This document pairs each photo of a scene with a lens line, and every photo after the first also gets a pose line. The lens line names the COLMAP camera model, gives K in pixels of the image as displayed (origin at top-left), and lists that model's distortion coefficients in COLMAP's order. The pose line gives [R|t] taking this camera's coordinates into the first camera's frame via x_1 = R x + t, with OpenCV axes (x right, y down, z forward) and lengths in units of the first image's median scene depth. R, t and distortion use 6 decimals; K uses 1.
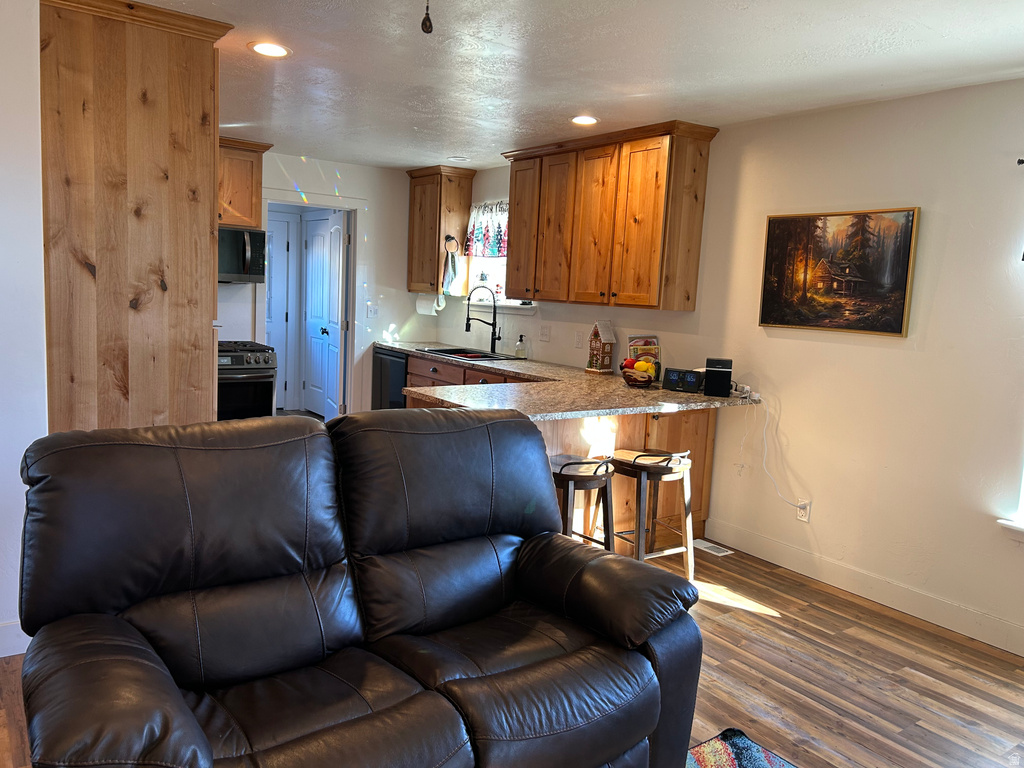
lens RADIAL K [[766.6, 0, 507.8], [0, 766.6, 386.4], [0, 0, 1]] dist [0.073295, -0.087511]
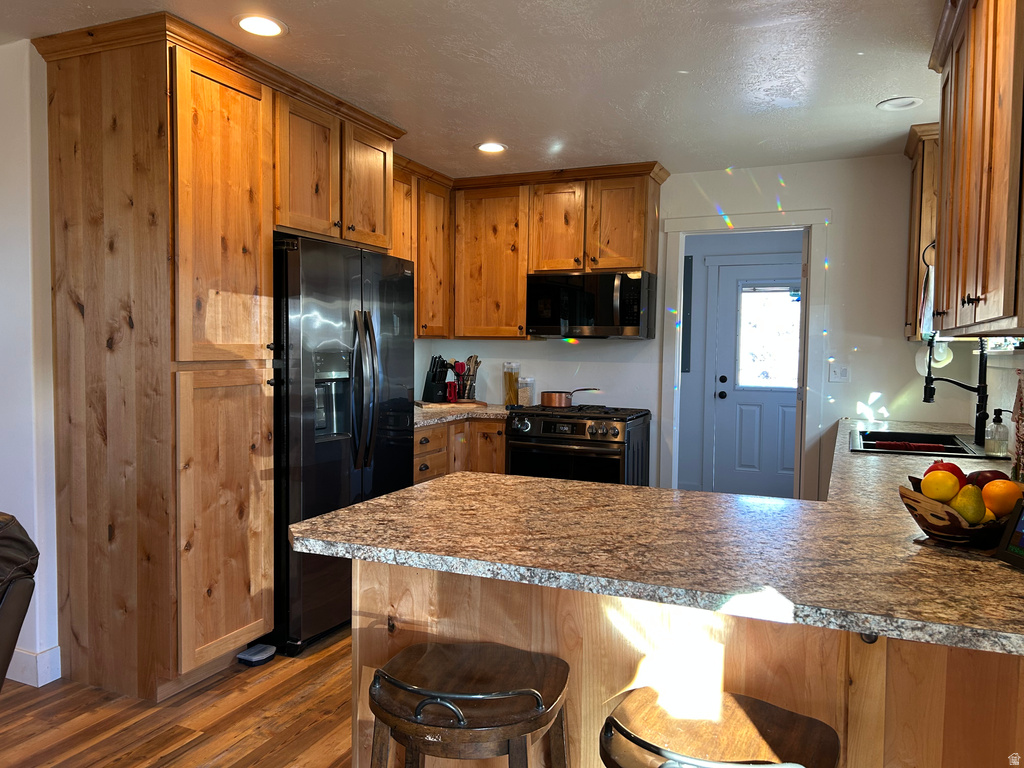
lens RADIAL K [[766.6, 0, 507.8], [0, 766.6, 386.4], [0, 0, 1]] dist [0.073295, -0.087511]
pose [[0.510038, 0.000447, -0.860152, 0.287243], [-0.094511, 0.993974, -0.055525, -0.024360], [0.854944, 0.109614, 0.507006, 0.476008]]
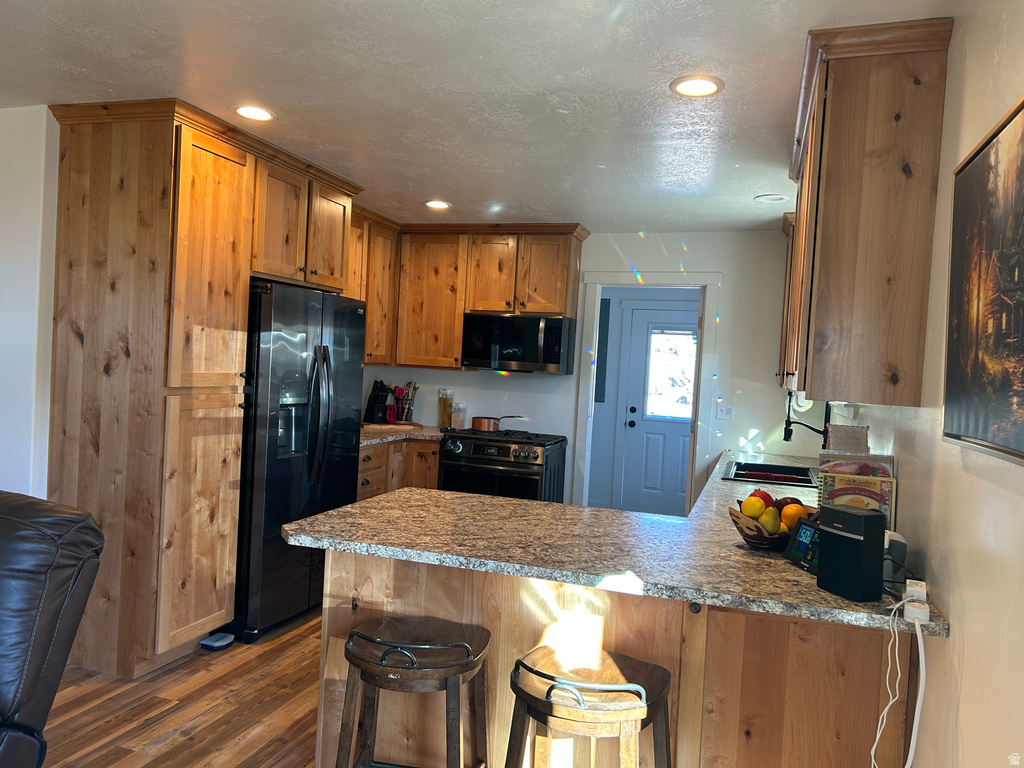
lens RADIAL K [[766.6, 0, 507.8], [0, 766.6, 386.4], [0, 0, 1]] dist [0.073295, -0.087511]
pose [[0.589578, 0.005133, -0.807695, 0.370992], [-0.127051, 0.988121, -0.086462, -0.029886], [0.797656, 0.153594, 0.583227, 0.413074]]
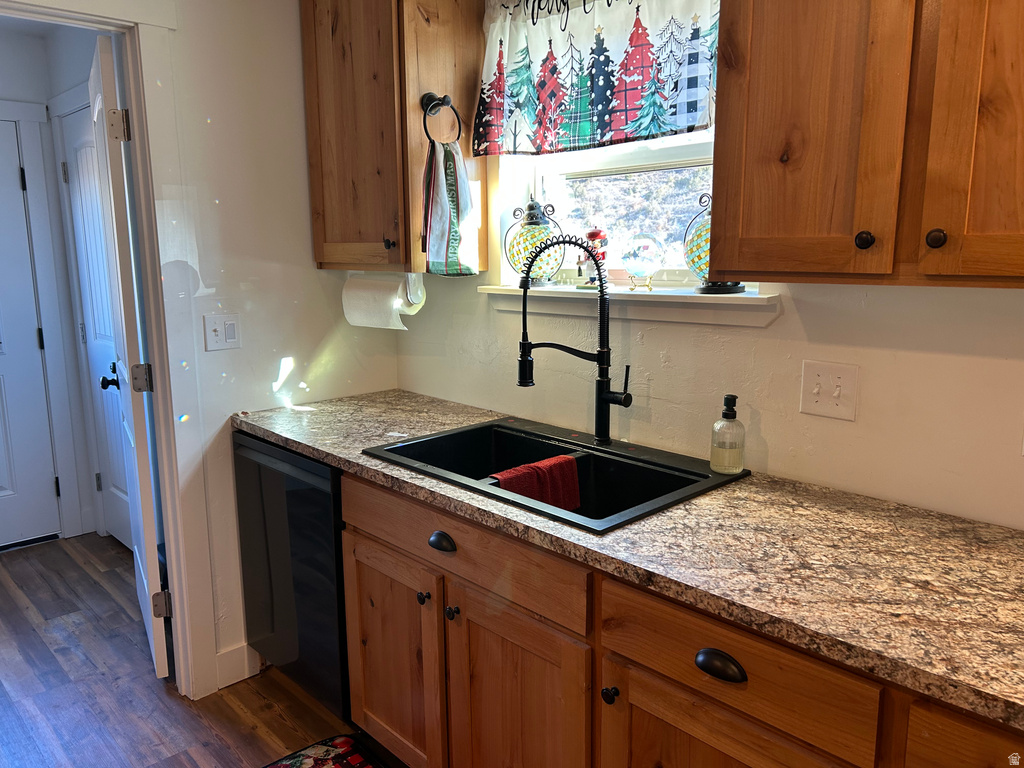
lens RADIAL K [[777.9, 0, 512.0], [0, 777.9, 384.0], [0, 0, 1]] dist [0.004572, 0.002074]
pose [[0.989192, -0.078915, 0.123577, -0.101997], [0.072914, 0.995963, 0.052364, -0.093734], [-0.127210, -0.042788, 0.990952, 0.713976]]
